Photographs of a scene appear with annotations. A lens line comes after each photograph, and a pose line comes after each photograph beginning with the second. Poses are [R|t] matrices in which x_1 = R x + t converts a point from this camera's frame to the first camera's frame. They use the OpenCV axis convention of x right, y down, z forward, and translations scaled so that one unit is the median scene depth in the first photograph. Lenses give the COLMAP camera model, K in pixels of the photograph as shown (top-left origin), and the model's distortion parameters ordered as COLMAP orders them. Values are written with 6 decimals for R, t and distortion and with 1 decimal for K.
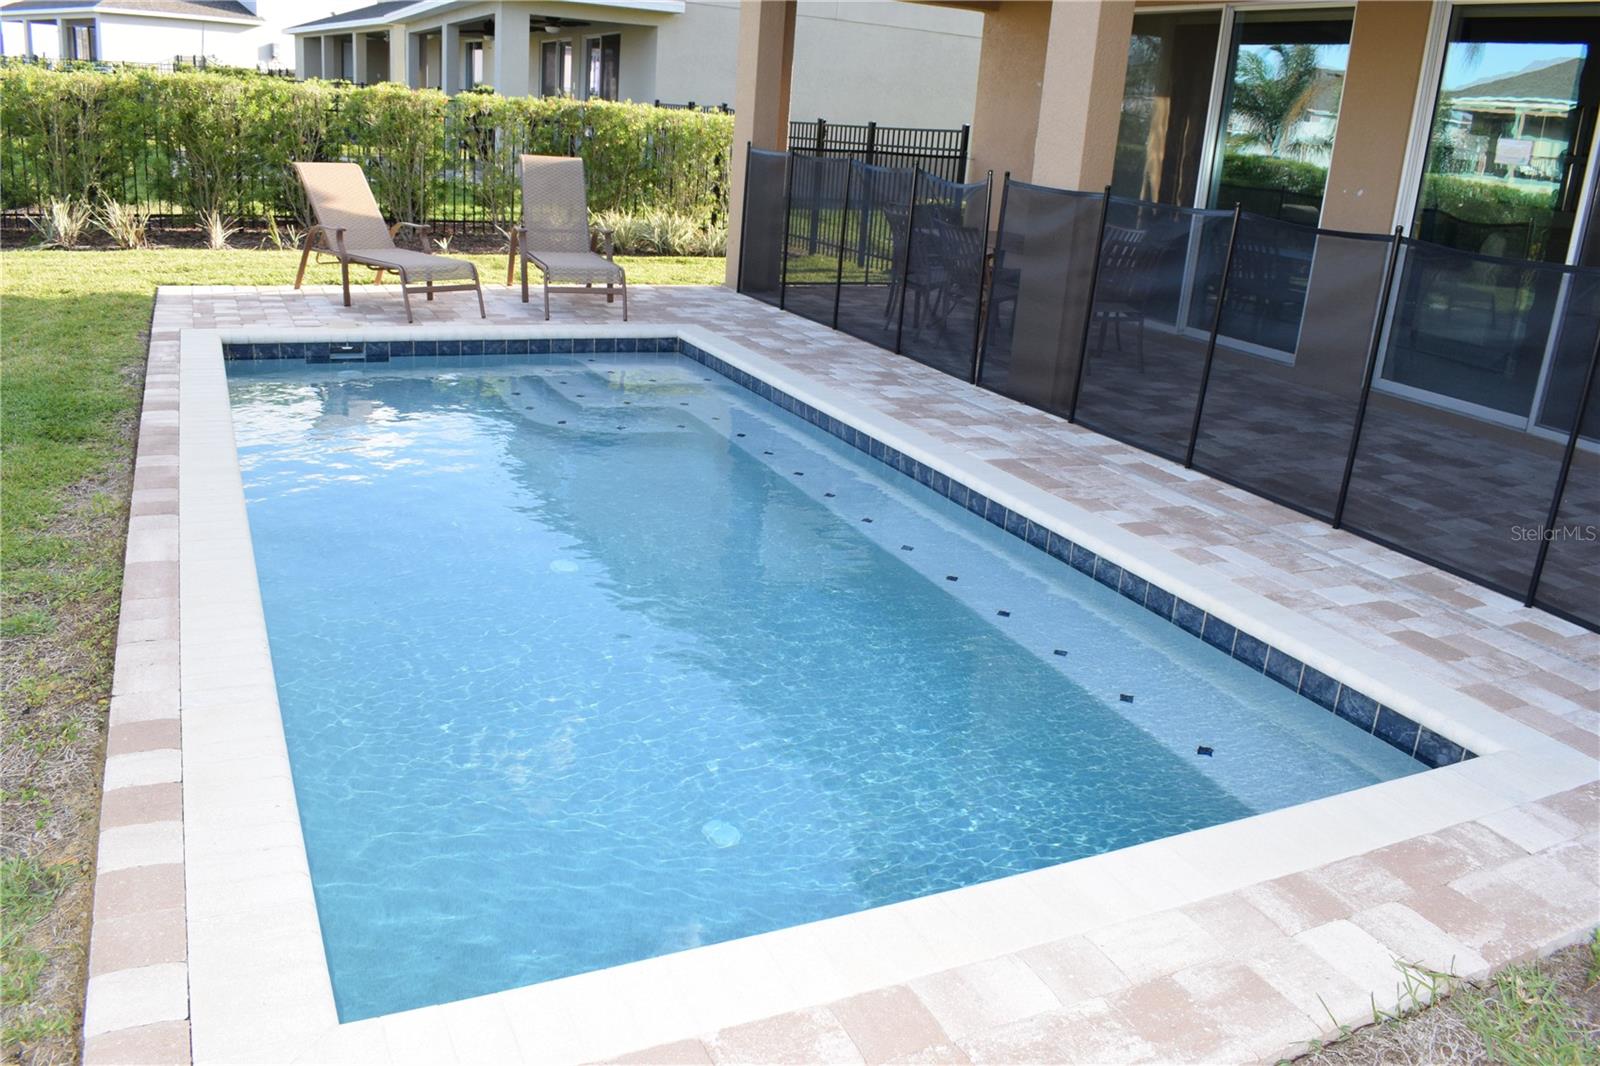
lens RADIAL K [[1241.4, 0, 800.0], [0, 1241.4, 533.0], [0, 0, 1]] dist [-0.098123, 0.016258]
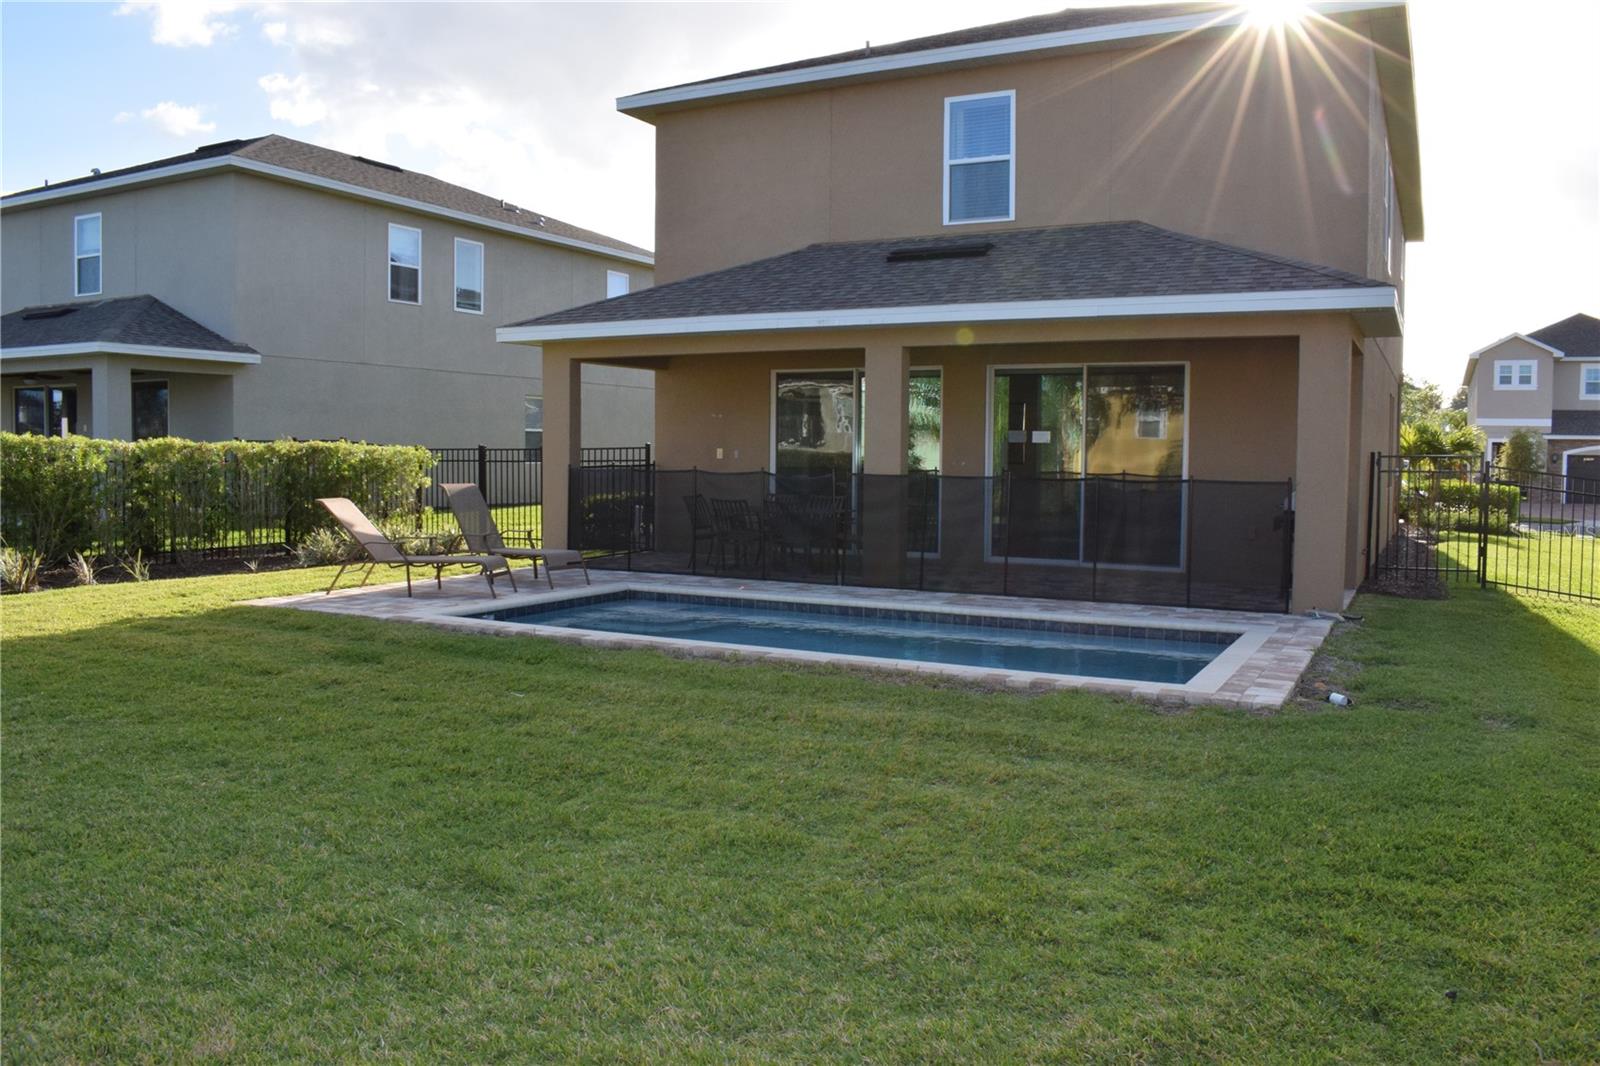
lens RADIAL K [[1241.4, 0, 800.0], [0, 1241.4, 533.0], [0, 0, 1]] dist [-0.098123, 0.016258]
pose [[0.801693, -0.101852, 0.588995, -1.189061], [0.233558, 0.960417, -0.151820, 0.082885], [-0.550218, 0.259277, 0.793748, -0.517550]]
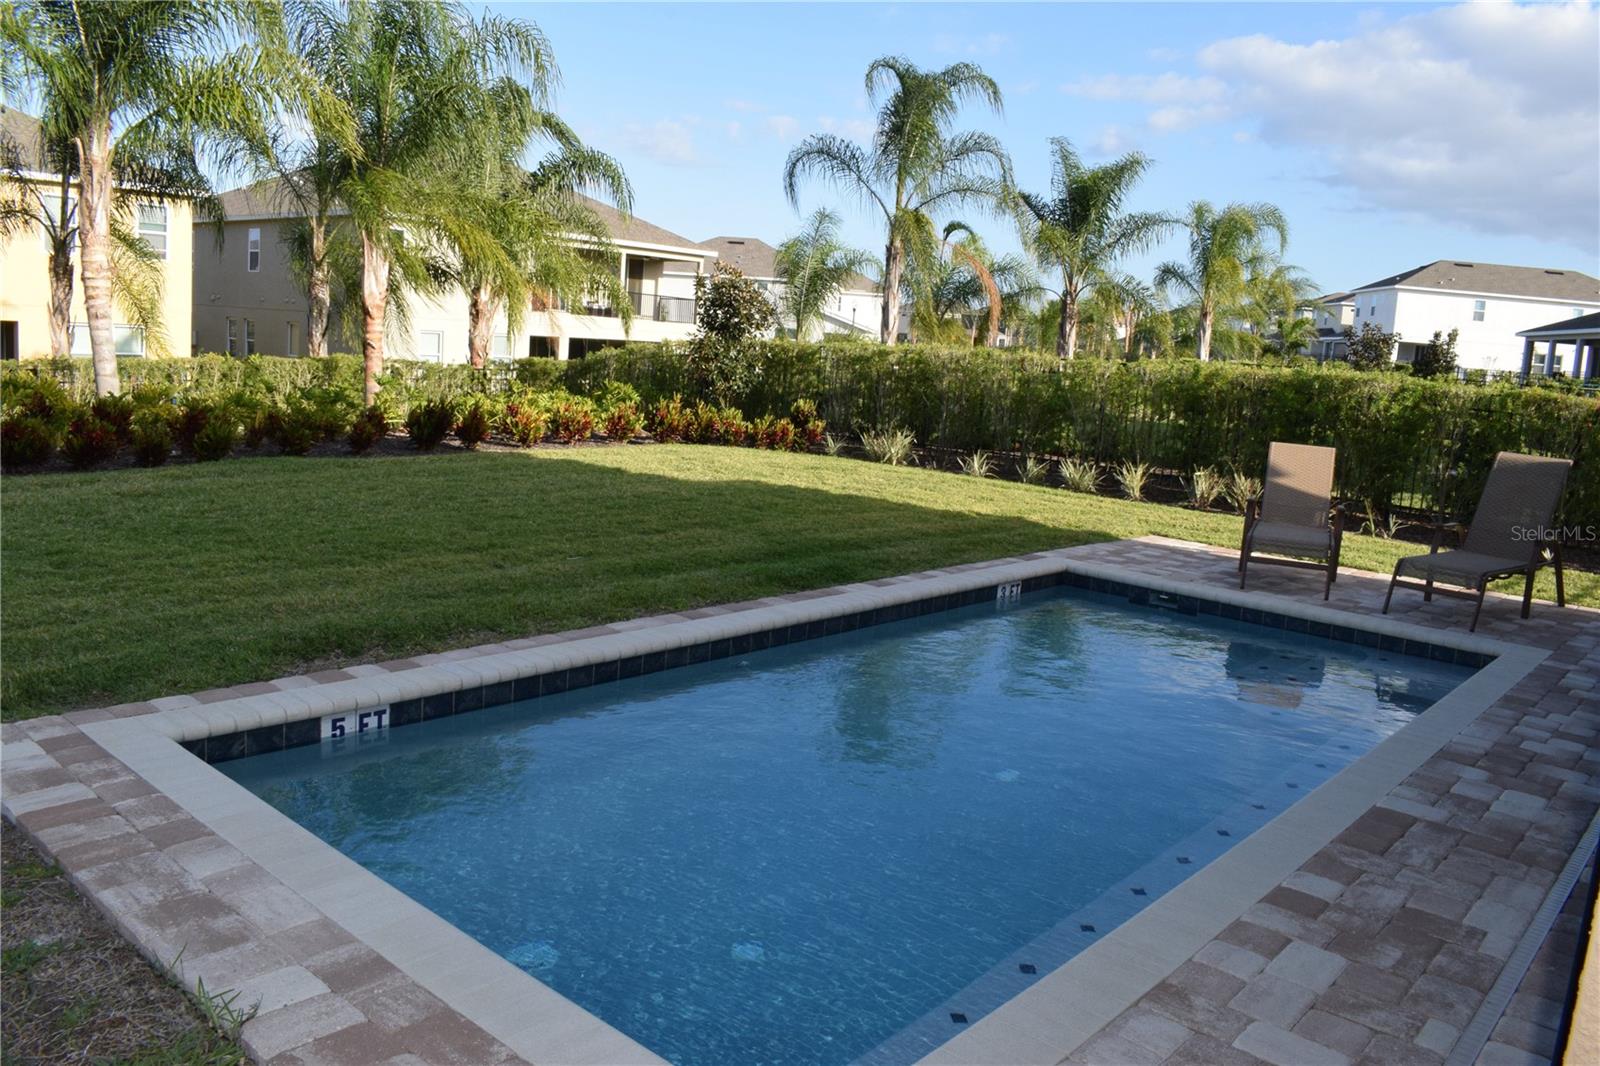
lens RADIAL K [[1280.0, 0, 800.0], [0, 1280.0, 533.0], [0, 0, 1]] dist [-0.101230, -0.001133]
pose [[0.385602, 0.094559, -0.917807, 0.737583], [-0.330432, 0.942909, -0.041681, -0.072251], [0.861467, 0.319345, 0.394833, 0.367502]]
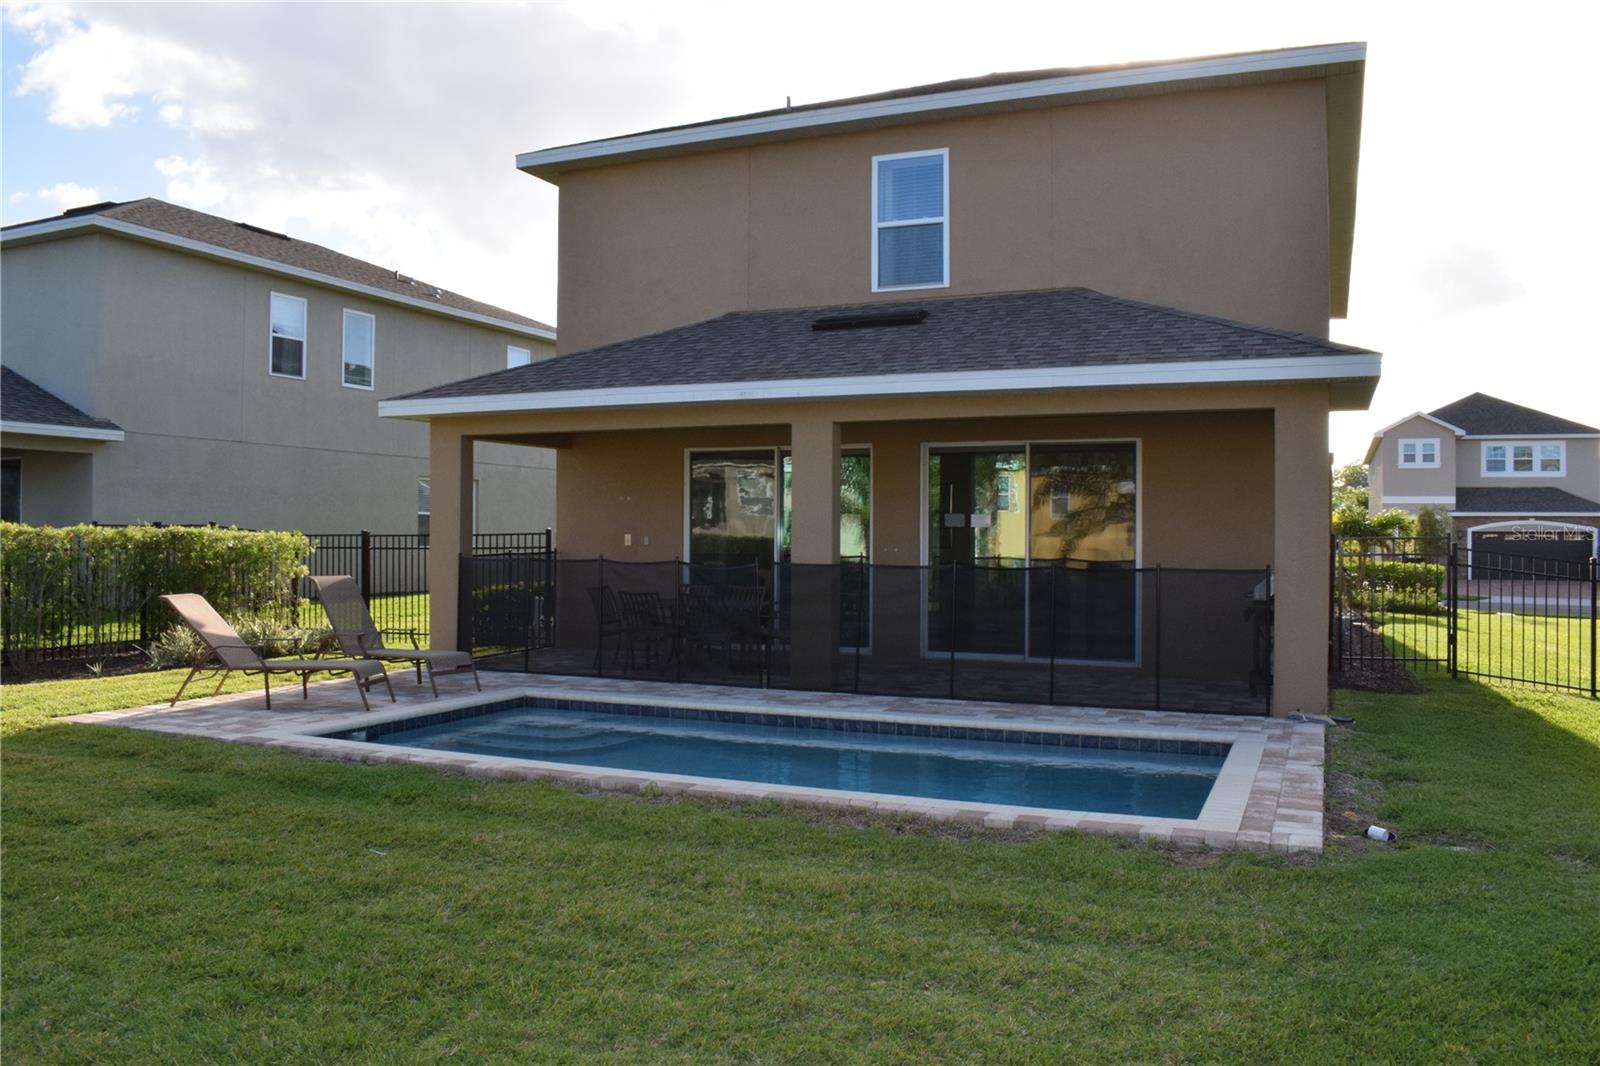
lens RADIAL K [[1241.4, 0, 800.0], [0, 1241.4, 533.0], [0, 0, 1]] dist [-0.098123, 0.016258]
pose [[0.753478, -0.066329, 0.654119, -1.066372], [0.253063, 0.947506, -0.195424, 0.017491], [-0.606820, 0.312782, 0.730710, -0.323824]]
